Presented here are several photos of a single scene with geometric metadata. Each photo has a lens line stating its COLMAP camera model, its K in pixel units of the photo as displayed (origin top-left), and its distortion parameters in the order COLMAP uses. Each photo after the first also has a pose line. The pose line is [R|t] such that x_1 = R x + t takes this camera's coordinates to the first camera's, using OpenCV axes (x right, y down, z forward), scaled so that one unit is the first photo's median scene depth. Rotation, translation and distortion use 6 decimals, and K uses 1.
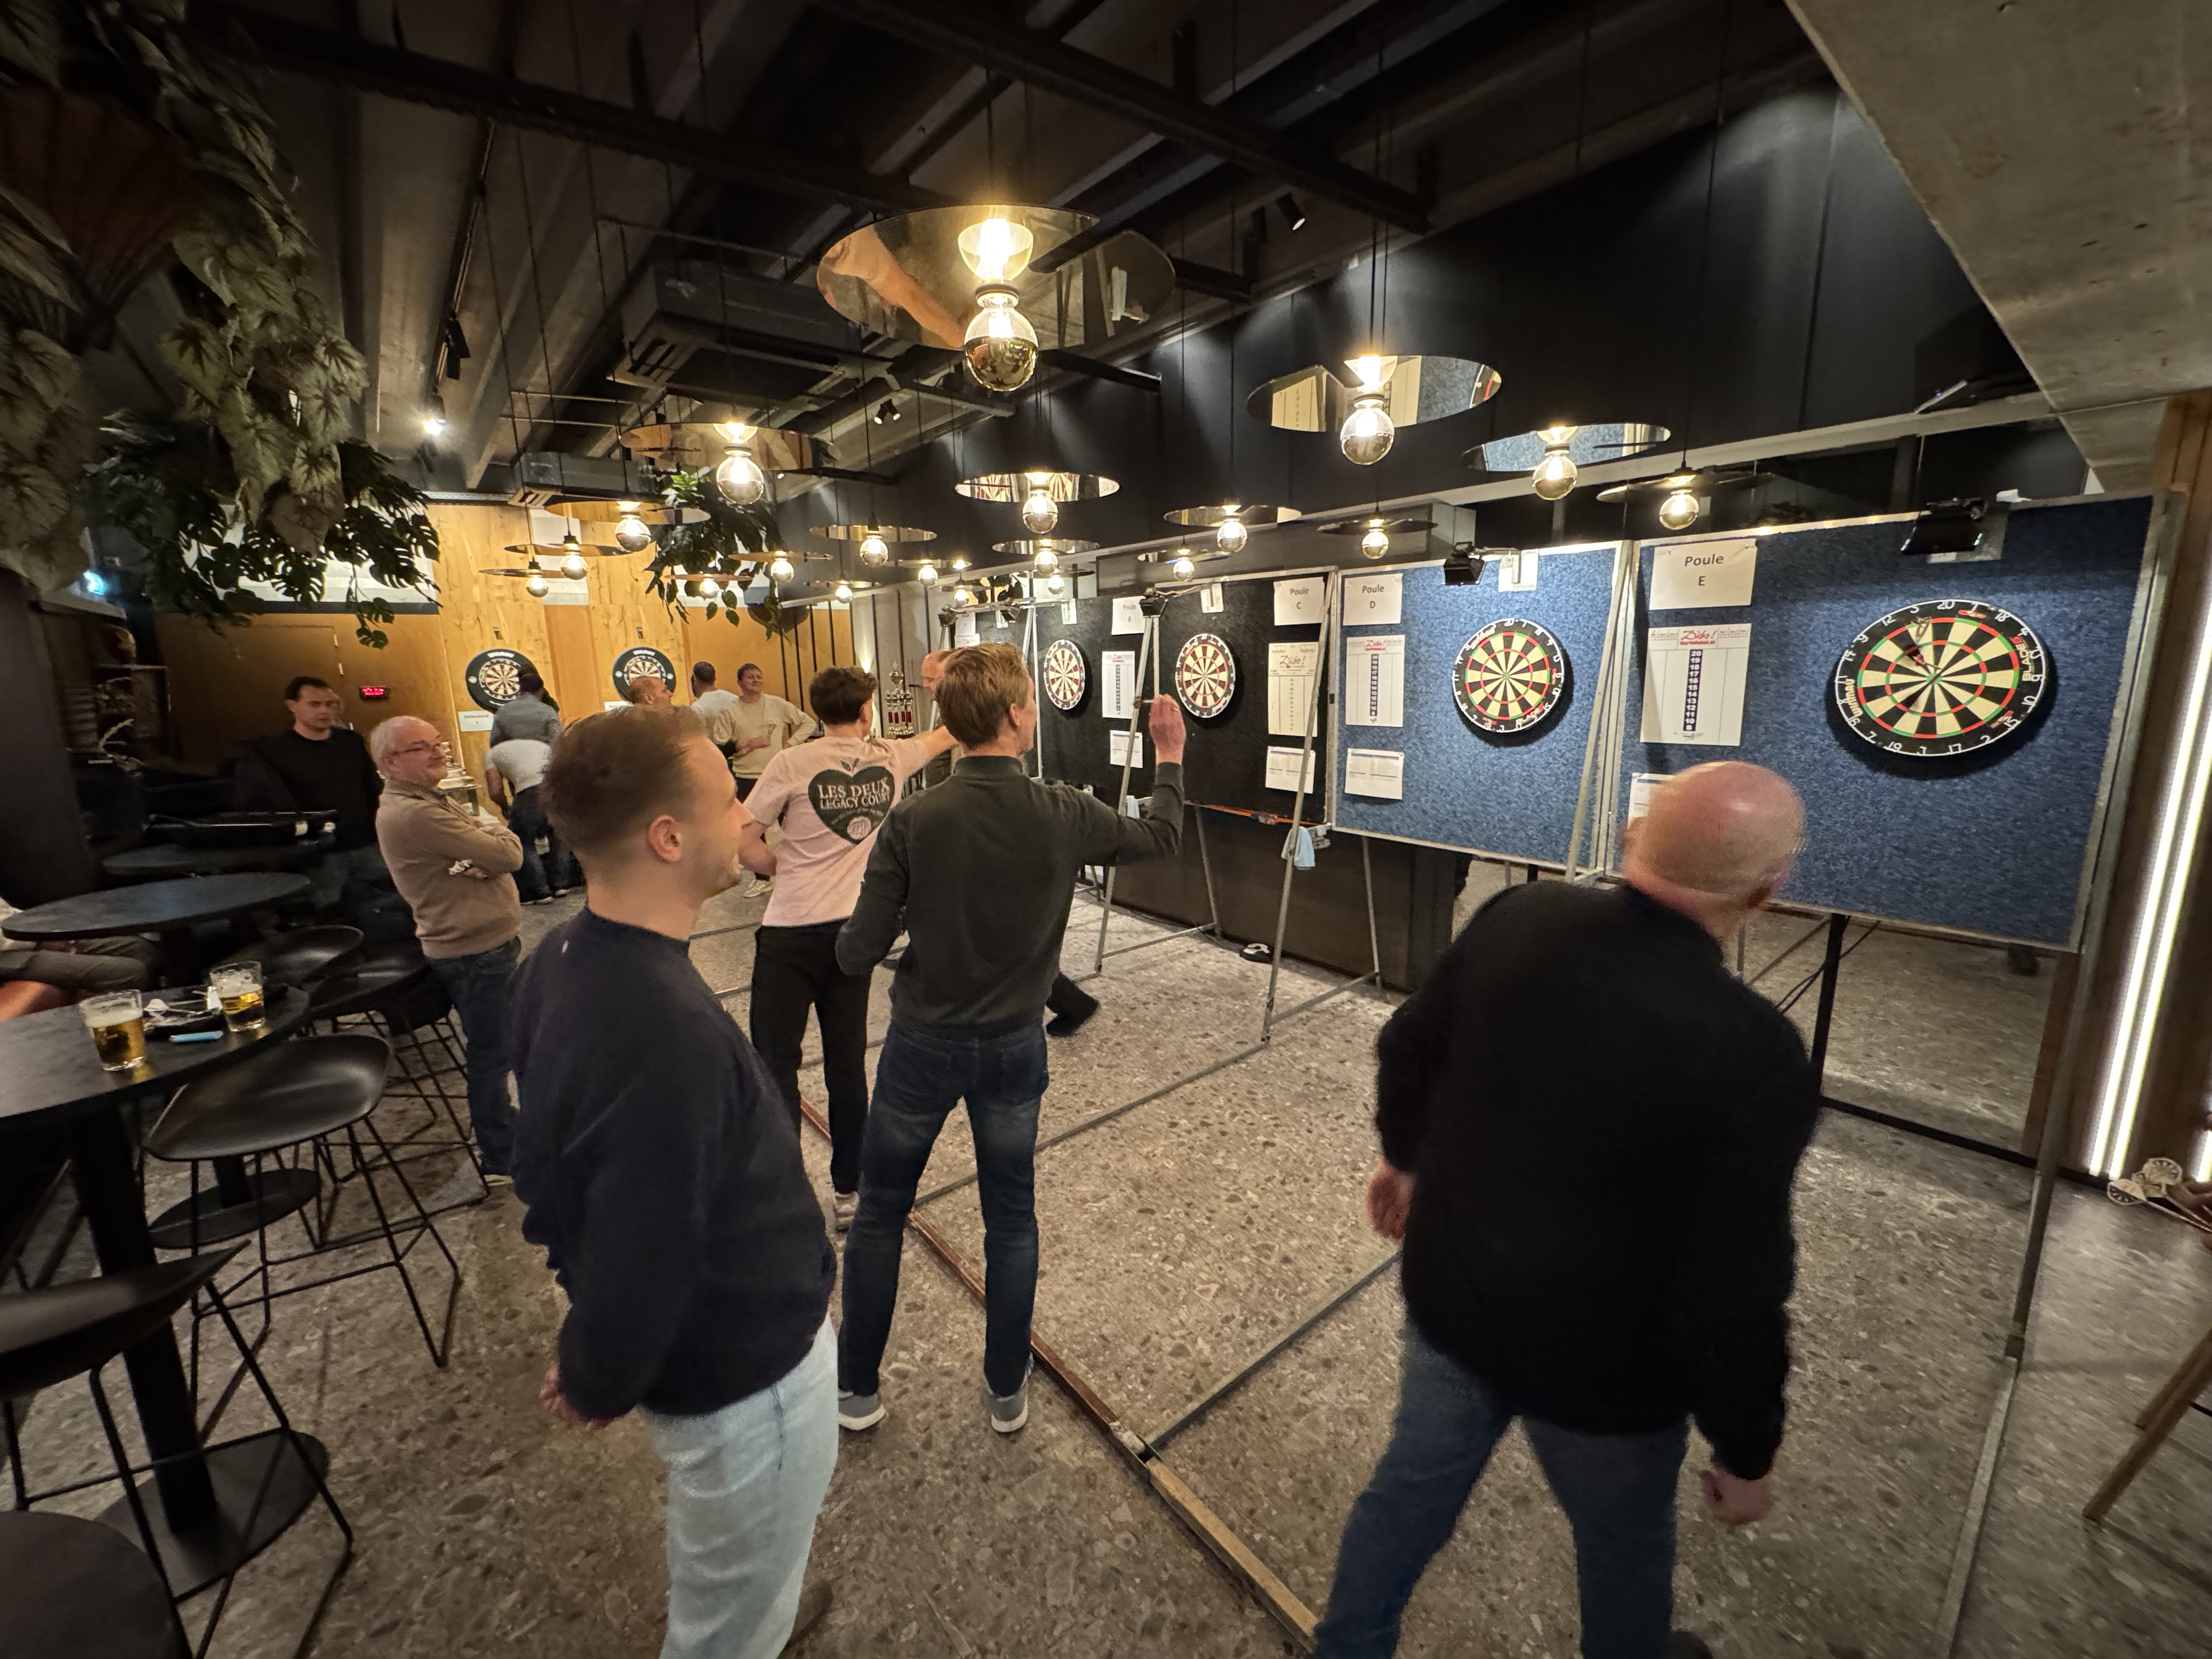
lens RADIAL K [[877.8, 0, 1106.9], [0, 877.8, 825.2], [0, 0, 1]] dist [-0.003999, 0.000524]
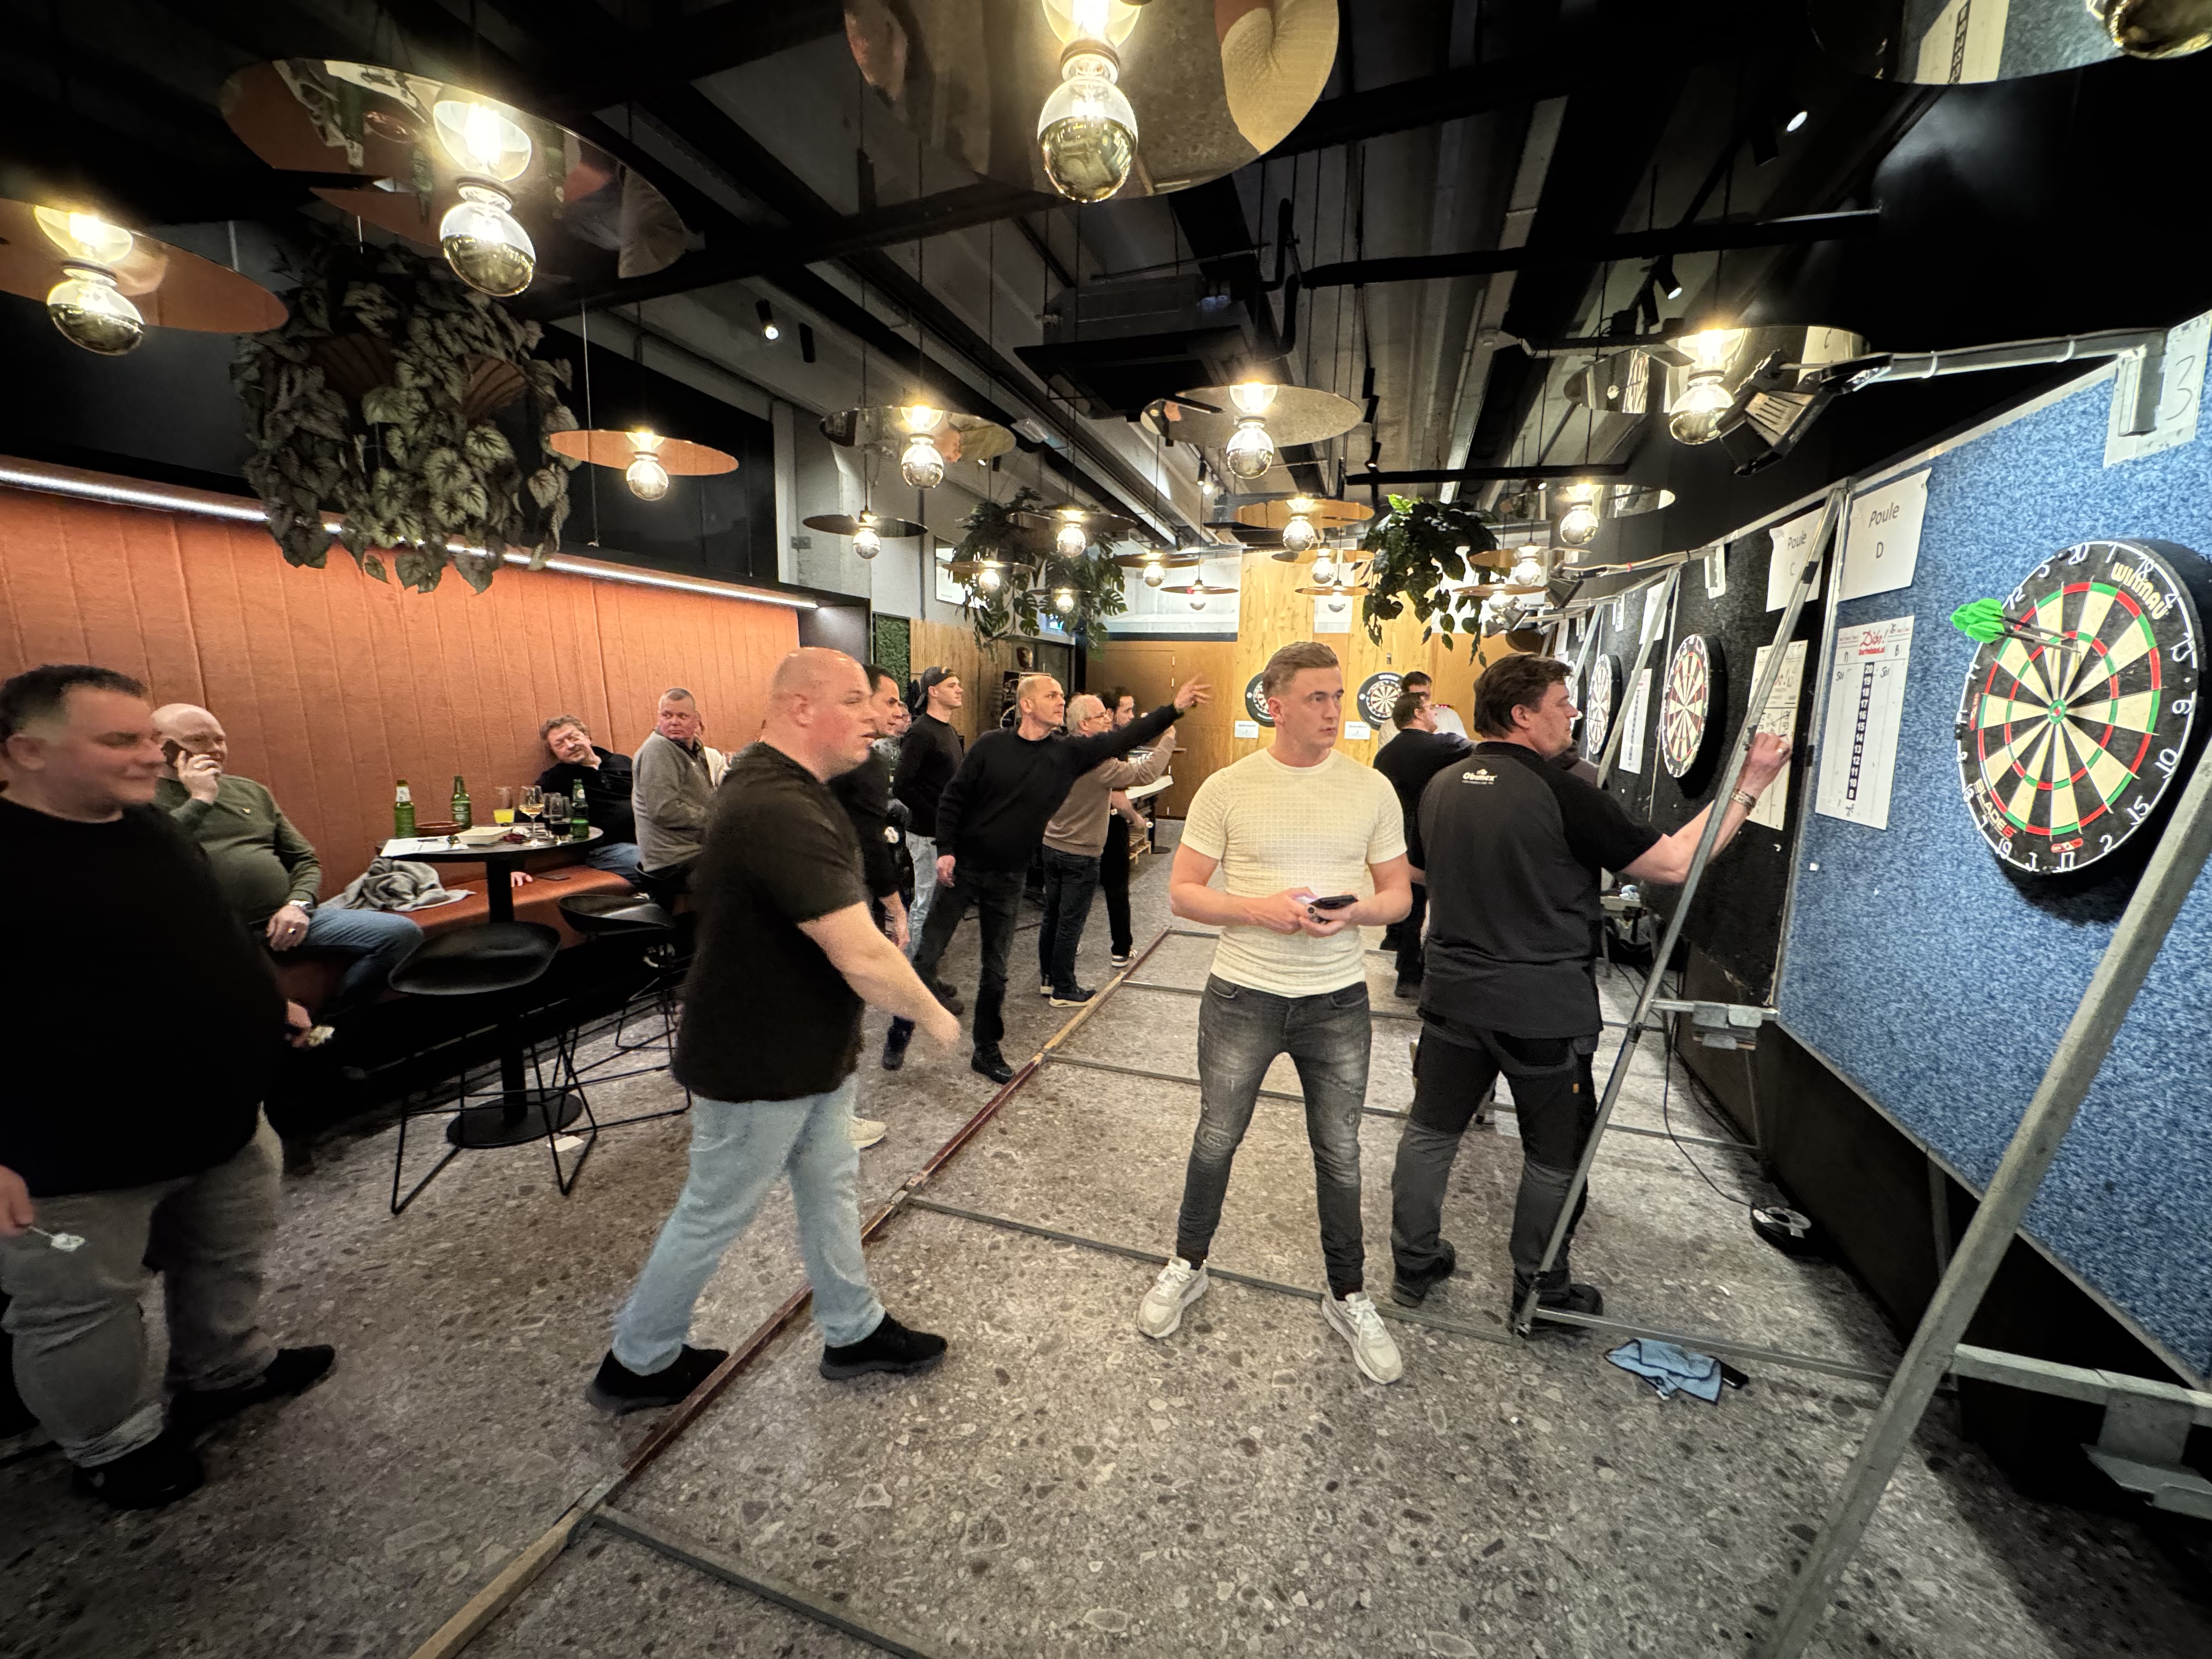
lens RADIAL K [[877.8, 0, 1106.9], [0, 877.8, 825.2], [0, 0, 1]] dist [-0.003999, 0.000524]
pose [[0.540351, 0.163950, -0.825313, 0.556256], [-0.200845, 0.977614, 0.062708, -0.074267], [0.817118, 0.131876, 0.561183, 0.518728]]
